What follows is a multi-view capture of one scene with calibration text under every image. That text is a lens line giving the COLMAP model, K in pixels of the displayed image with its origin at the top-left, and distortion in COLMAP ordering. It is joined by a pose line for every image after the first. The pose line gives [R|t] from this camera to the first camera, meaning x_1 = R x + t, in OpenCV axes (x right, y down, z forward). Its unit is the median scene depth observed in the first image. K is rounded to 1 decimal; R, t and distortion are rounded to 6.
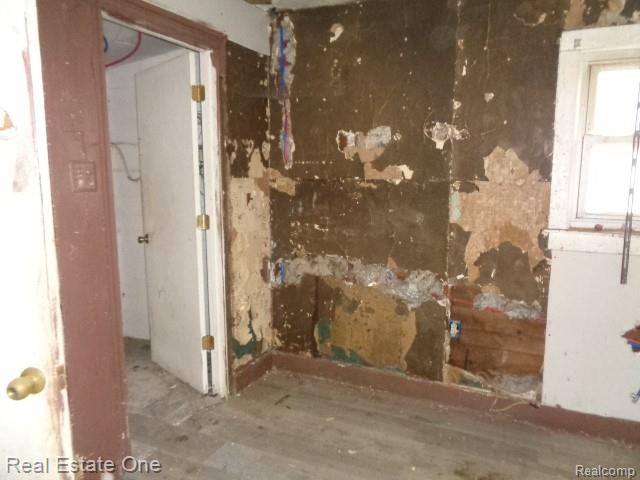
lens RADIAL K [[480.4, 0, 321.5], [0, 480.4, 243.1], [0, 0, 1]] dist [0.001626, -0.001967]
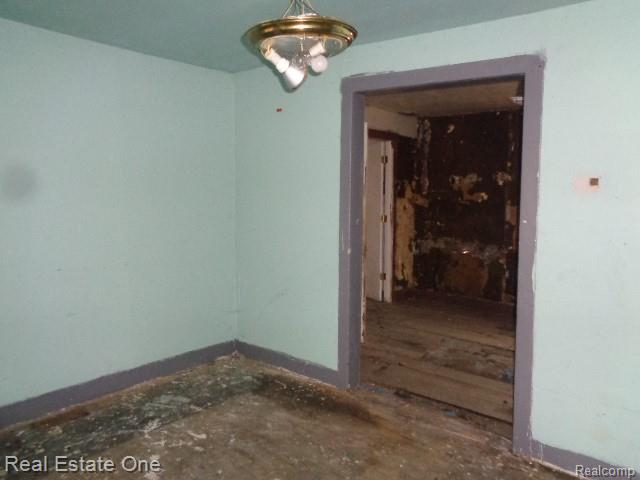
lens RADIAL K [[480.4, 0, 320.3], [0, 480.4, 237.8], [0, 0, 1]] dist [0.001626, -0.001967]
pose [[0.965535, 0.030210, -0.258513, 0.035436], [-0.045892, 0.997440, -0.054843, 0.165025], [0.256194, 0.064817, 0.964450, -1.083568]]
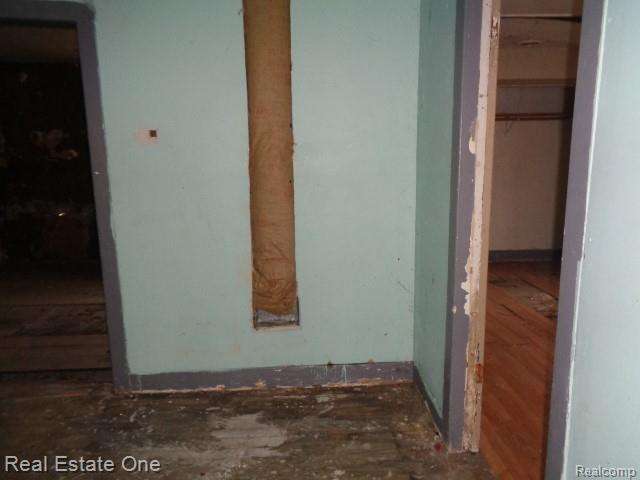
lens RADIAL K [[480.4, 0, 322.9], [0, 480.4, 238.7], [0, 0, 1]] dist [0.001626, -0.001967]
pose [[0.874497, -0.094621, 0.475711, 0.096517], [0.084419, 0.995510, 0.042824, 0.188252], [-0.477627, 0.002709, 0.878558, -1.130257]]
